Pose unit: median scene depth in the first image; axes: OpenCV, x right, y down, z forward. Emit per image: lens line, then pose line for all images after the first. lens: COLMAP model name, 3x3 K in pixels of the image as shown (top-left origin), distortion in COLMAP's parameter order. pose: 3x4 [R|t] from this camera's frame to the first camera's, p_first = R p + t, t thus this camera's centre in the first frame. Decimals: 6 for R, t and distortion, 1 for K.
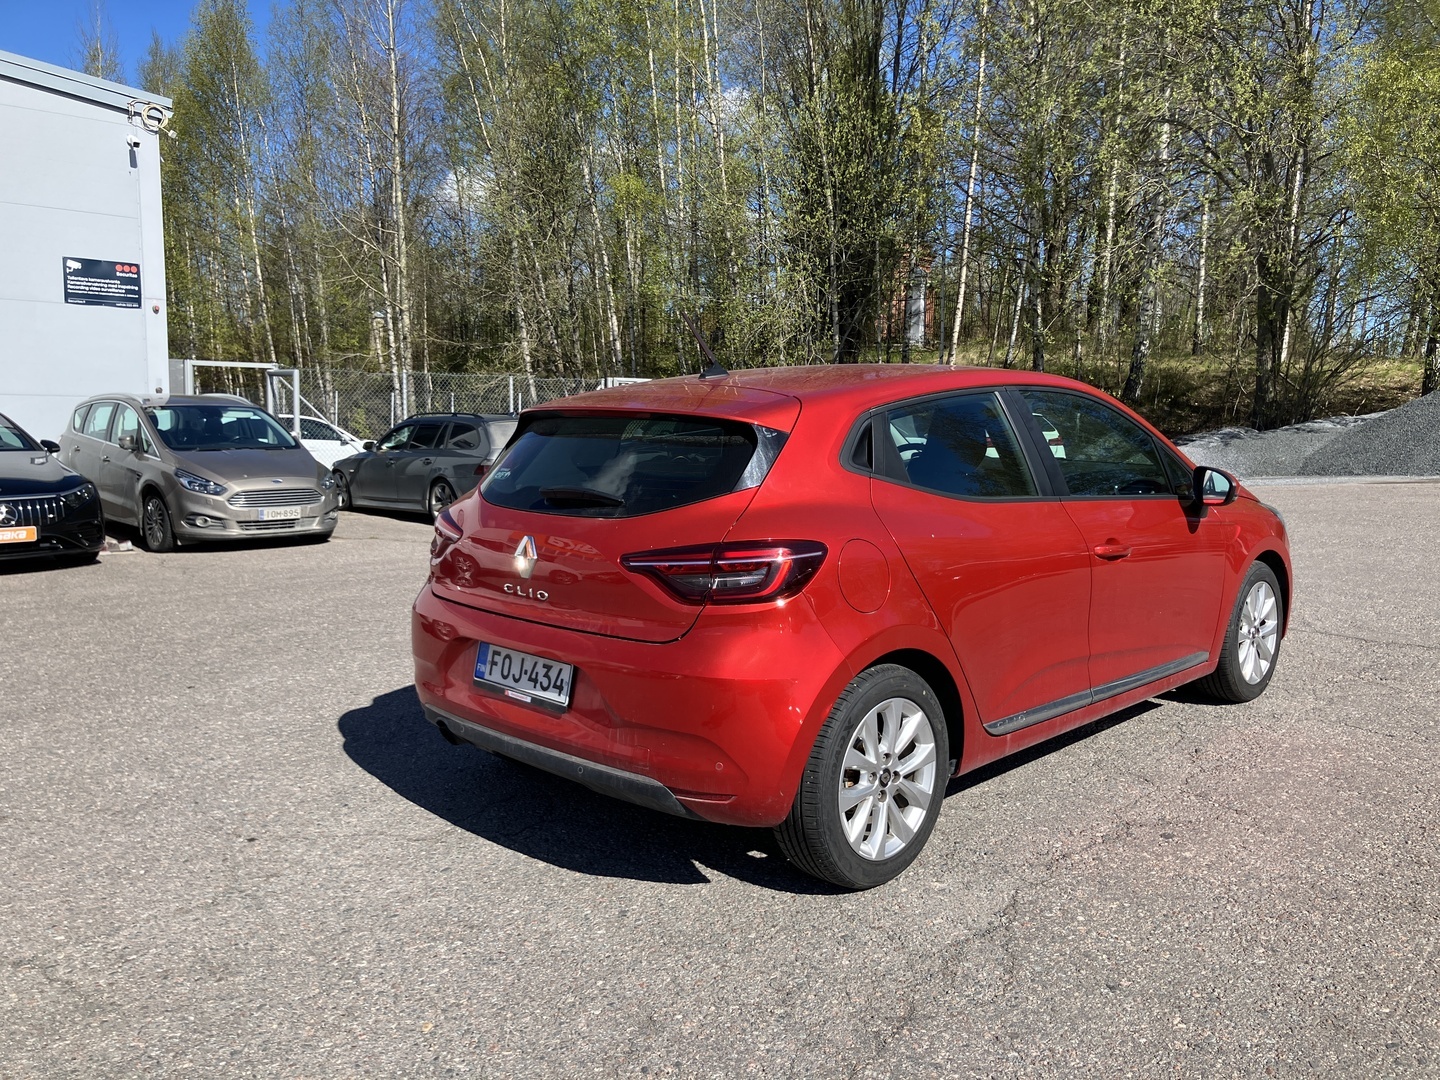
lens RADIAL K [[1141.2, 0, 720.0], [0, 1141.2, 540.0], [0, 0, 1]] dist [0.042320, -0.004799]
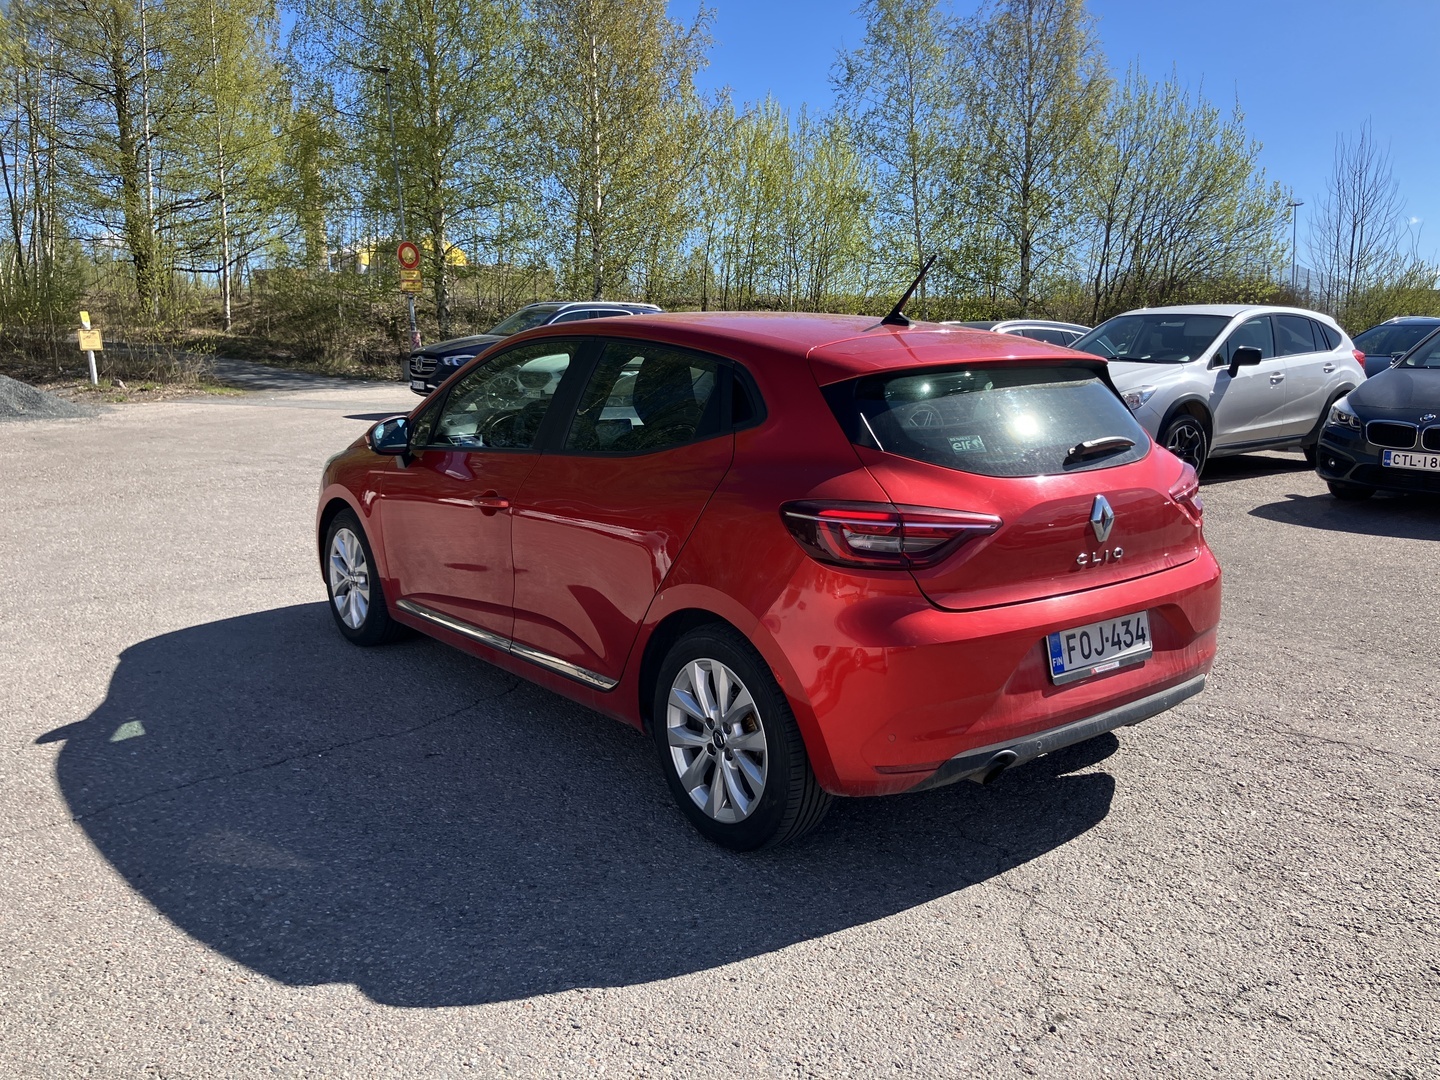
lens RADIAL K [[1188.5, 0, 720.0], [0, 1188.5, 540.0], [0, 0, 1]] dist [-0.072171, 0.093332]
pose [[0.153534, -0.170106, 0.973392, -1.127995], [0.128539, 0.980140, 0.151010, -0.149448], [-0.979747, 0.101934, 0.172350, 1.114240]]
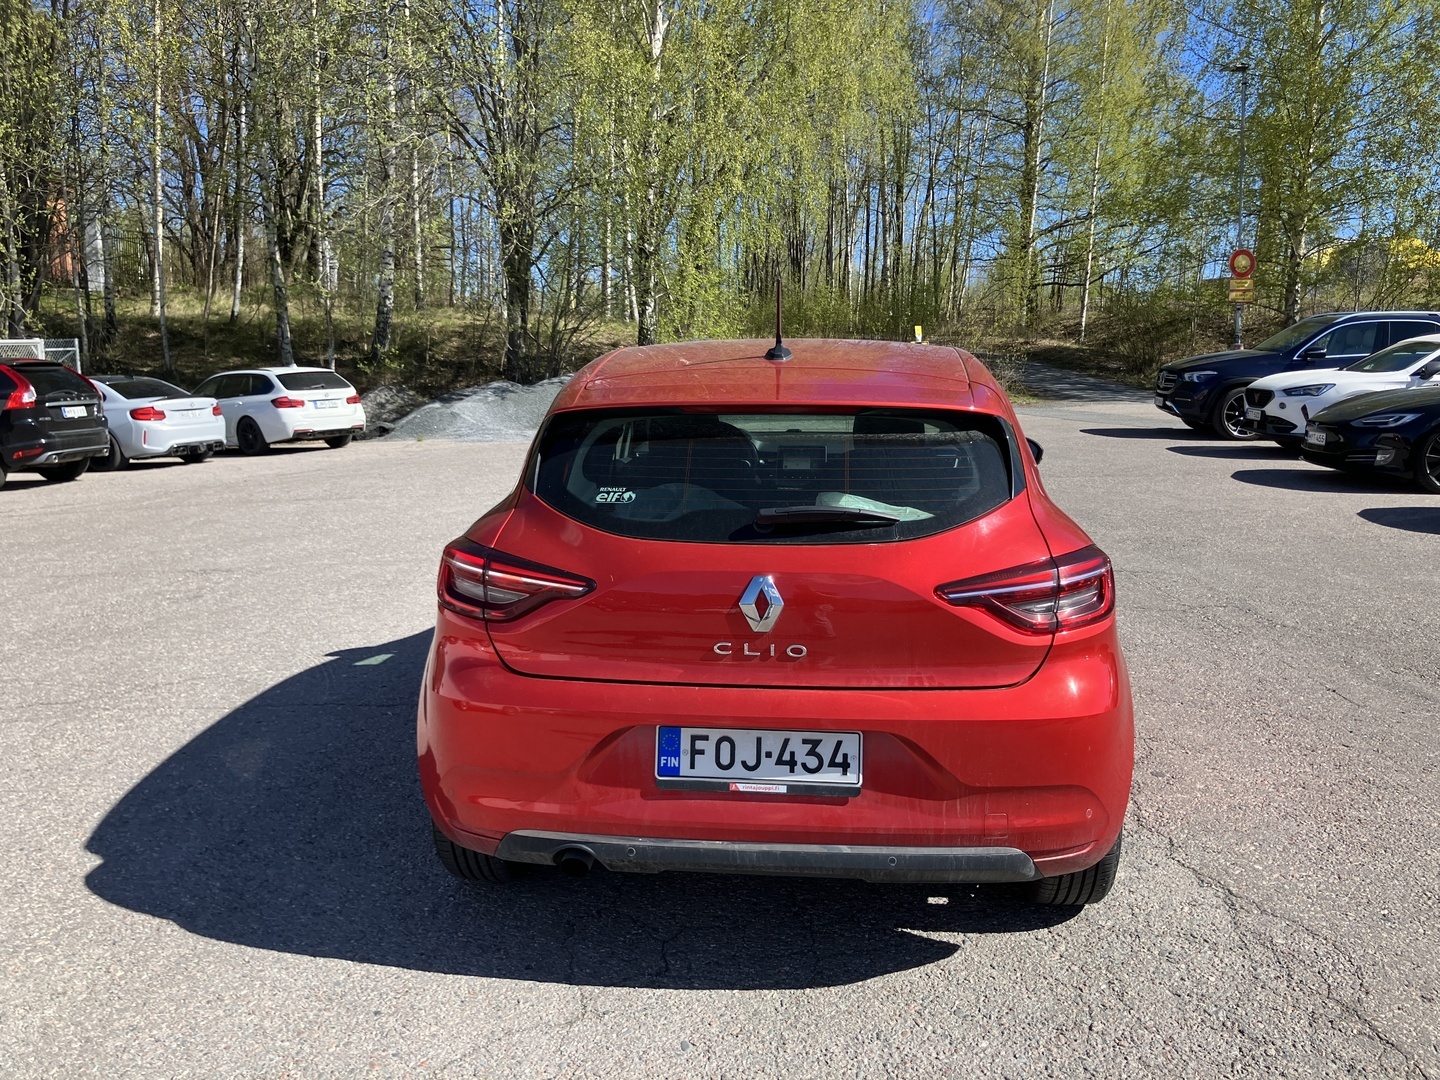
lens RADIAL K [[1141.2, 0, 720.0], [0, 1141.2, 540.0], [0, 0, 1]] dist [0.042320, -0.004799]
pose [[0.779128, -0.103432, 0.618273, -0.636527], [0.078016, 0.994625, 0.068080, -0.078643], [-0.621991, -0.004807, 0.783009, 0.418633]]
